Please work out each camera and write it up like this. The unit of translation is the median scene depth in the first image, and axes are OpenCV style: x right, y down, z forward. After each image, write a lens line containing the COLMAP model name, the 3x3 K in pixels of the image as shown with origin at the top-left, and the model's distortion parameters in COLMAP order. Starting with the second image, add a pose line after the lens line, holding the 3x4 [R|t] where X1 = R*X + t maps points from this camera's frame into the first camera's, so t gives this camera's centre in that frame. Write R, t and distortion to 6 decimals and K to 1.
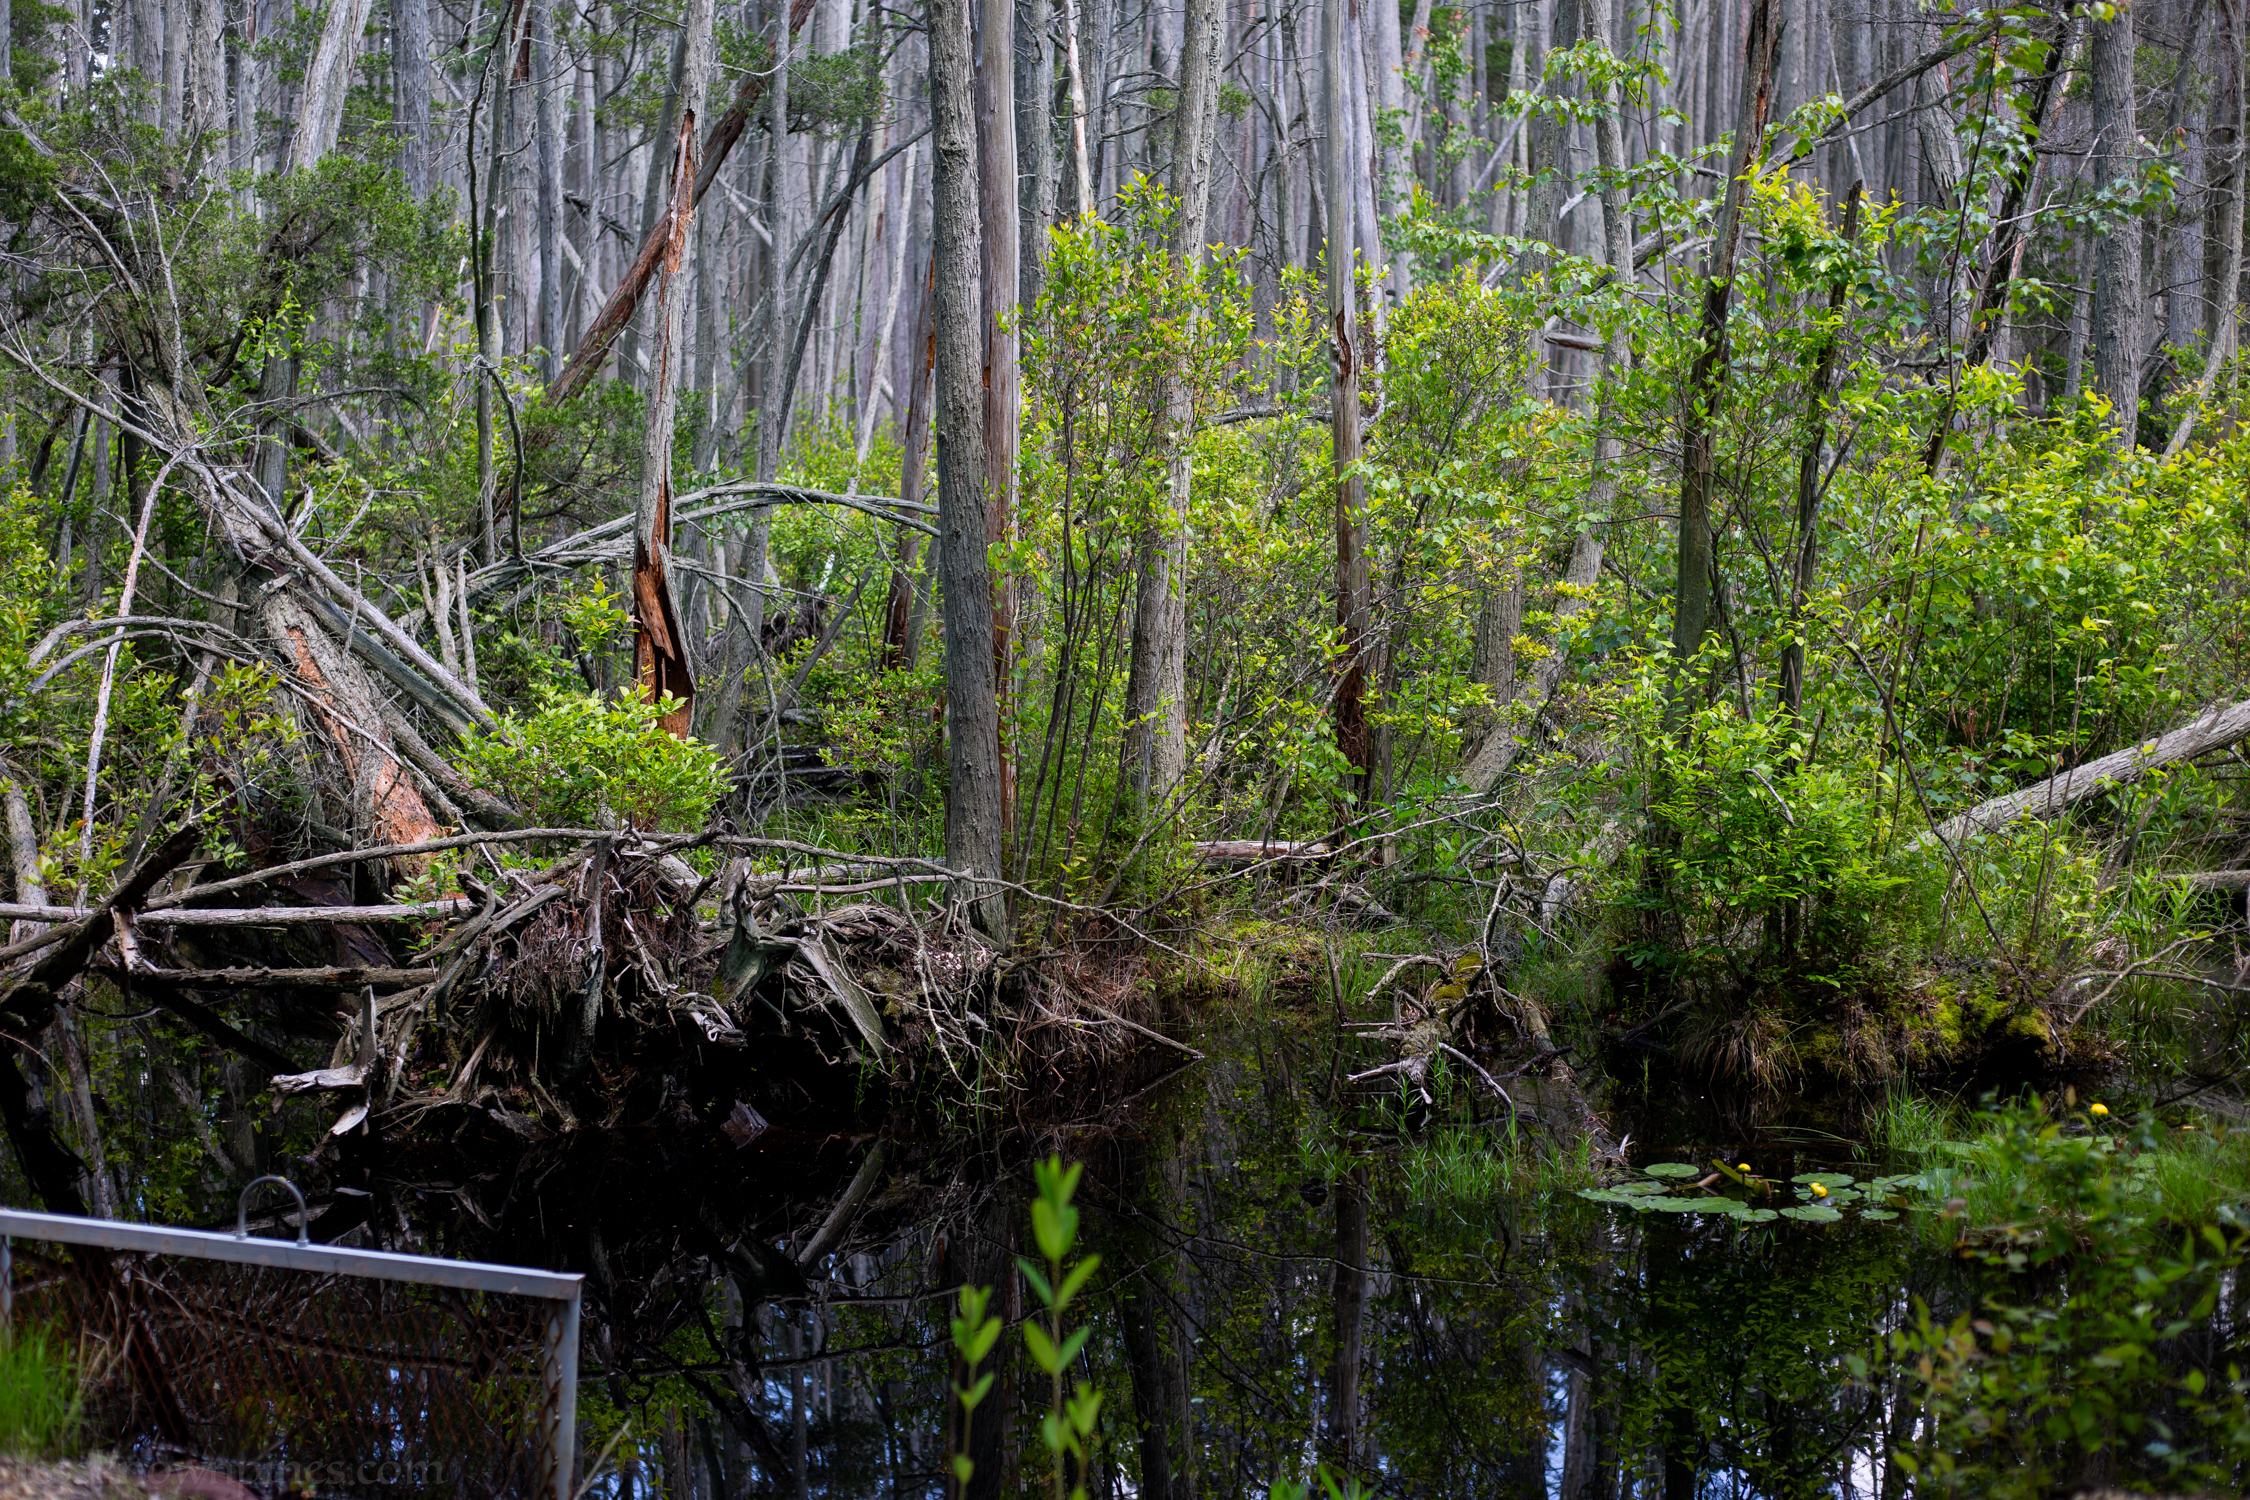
lens RADIAL K [[3171.9, 0, 1116.3], [0, 3171.9, 752.8], [0, 0, 1]] dist [-0.103987, 0.000000]
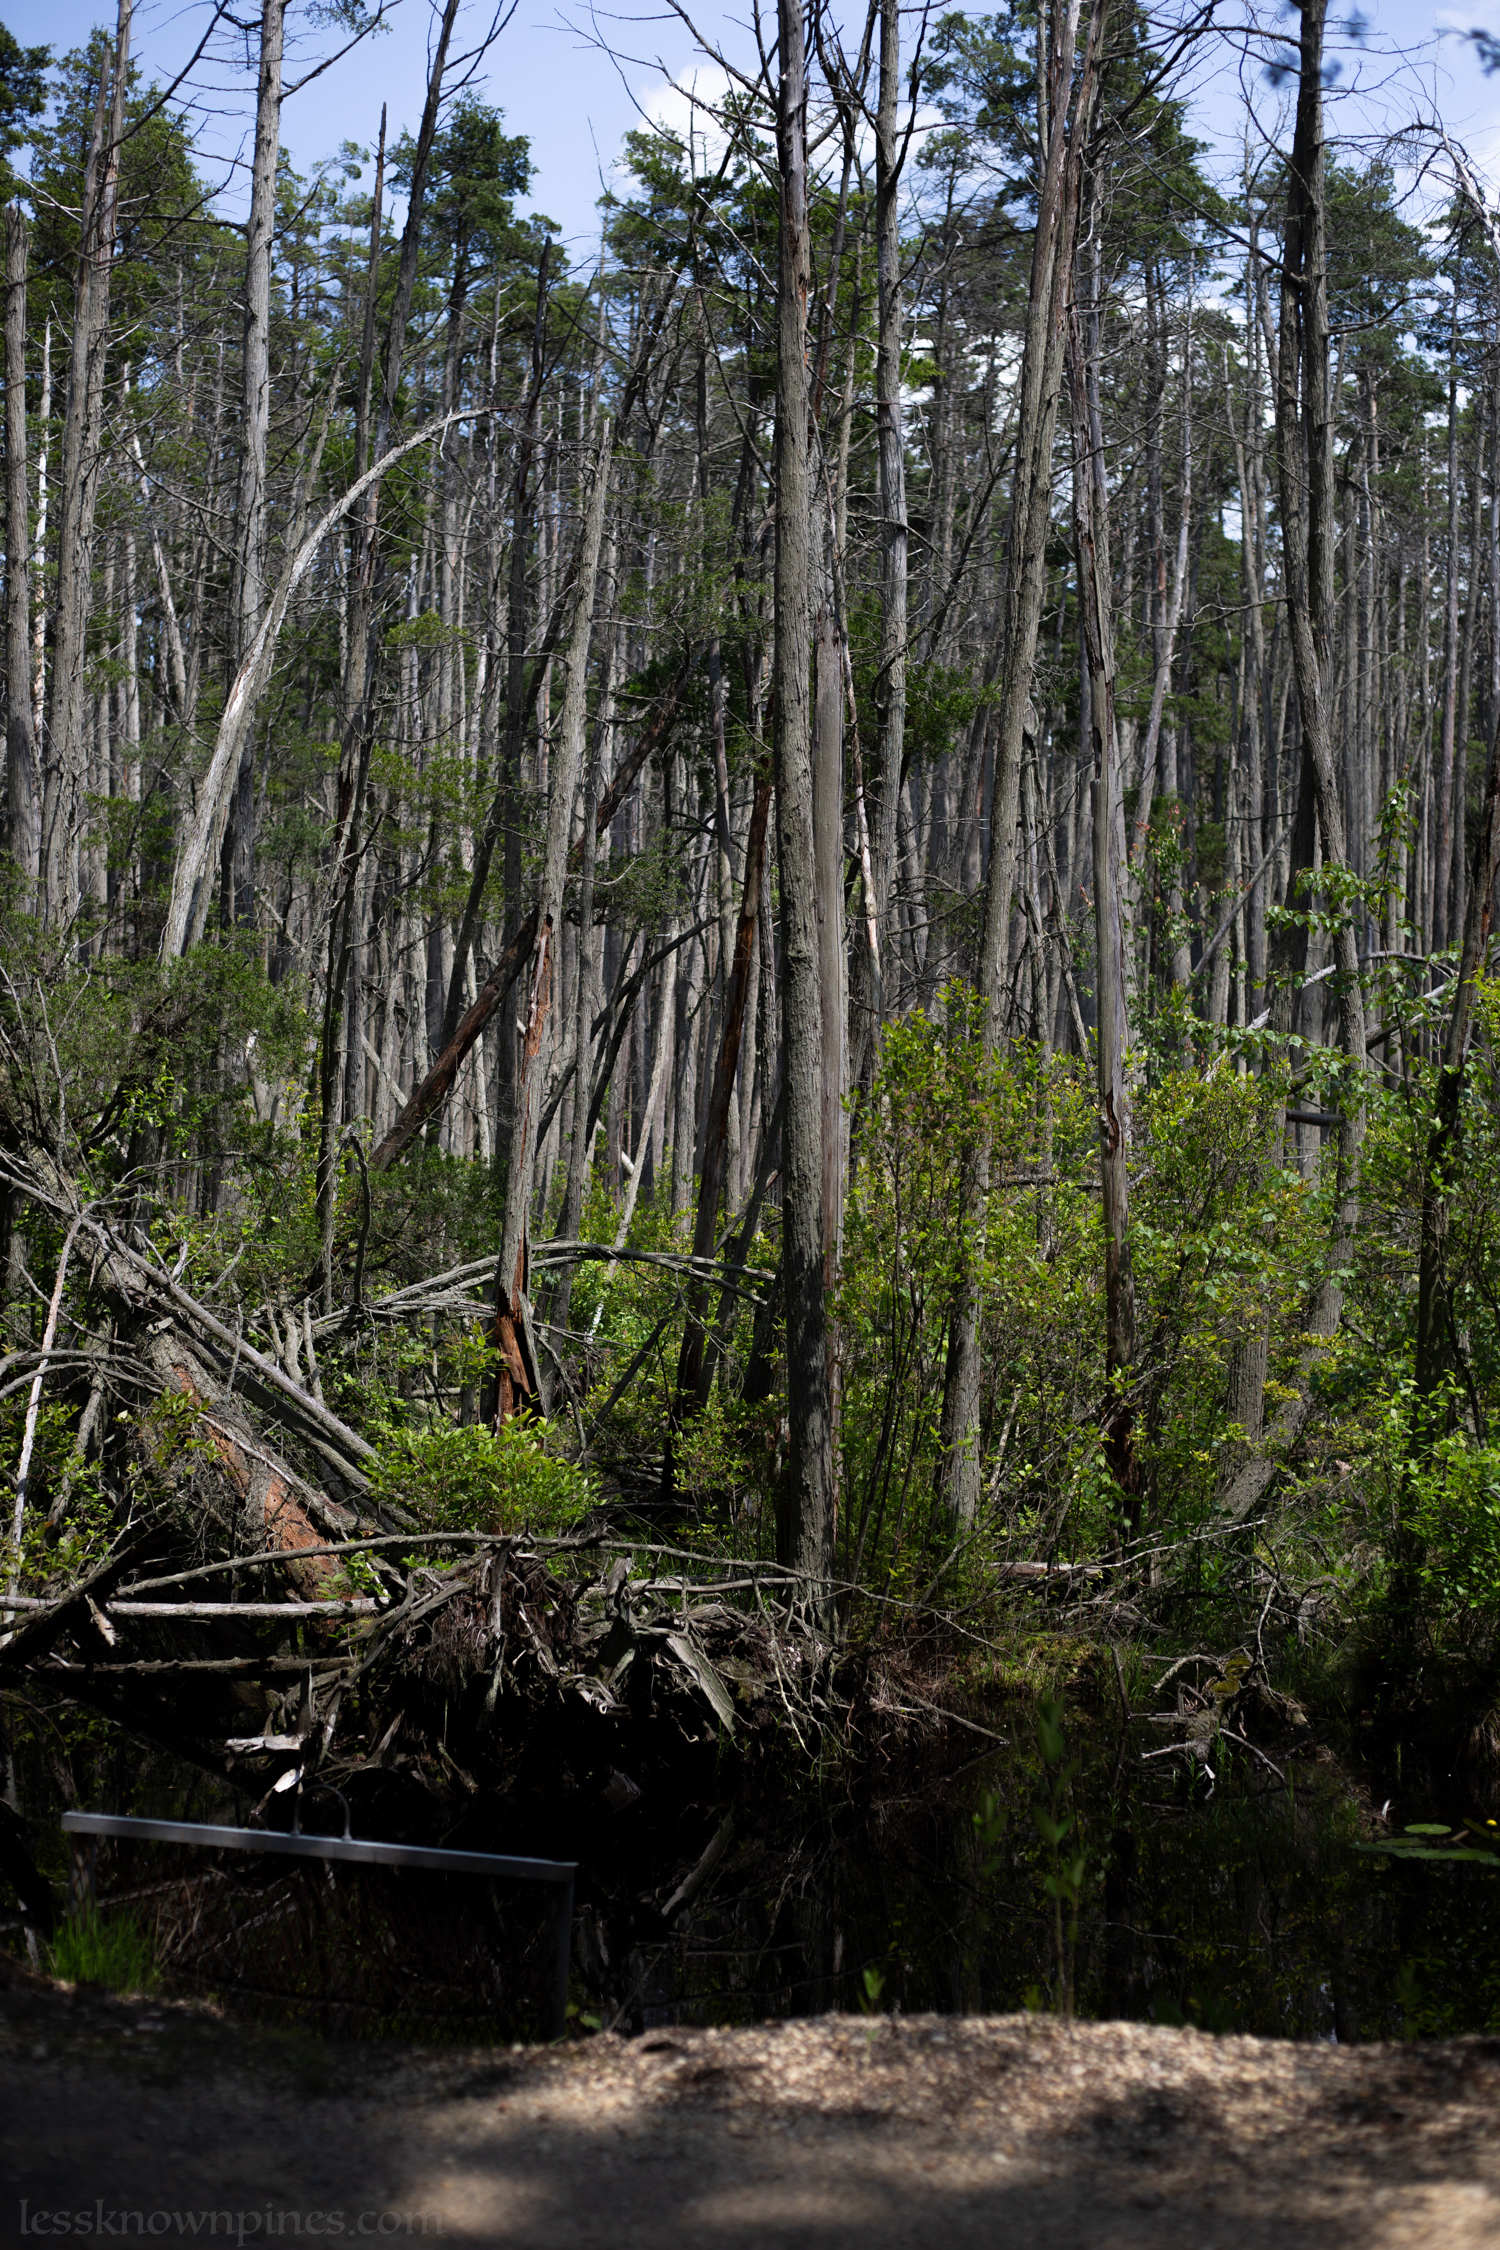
lens RADIAL K [[3171.9, 0, 757.4], [0, 3171.9, 1120.4], [0, 0, 1]] dist [-0.103987, 0.000000]
pose [[0.999822, 0.005293, -0.018107, -0.043522], [-0.007515, 0.992132, -0.124970, 0.016462], [0.017303, 0.125084, 0.991995, -0.156804]]
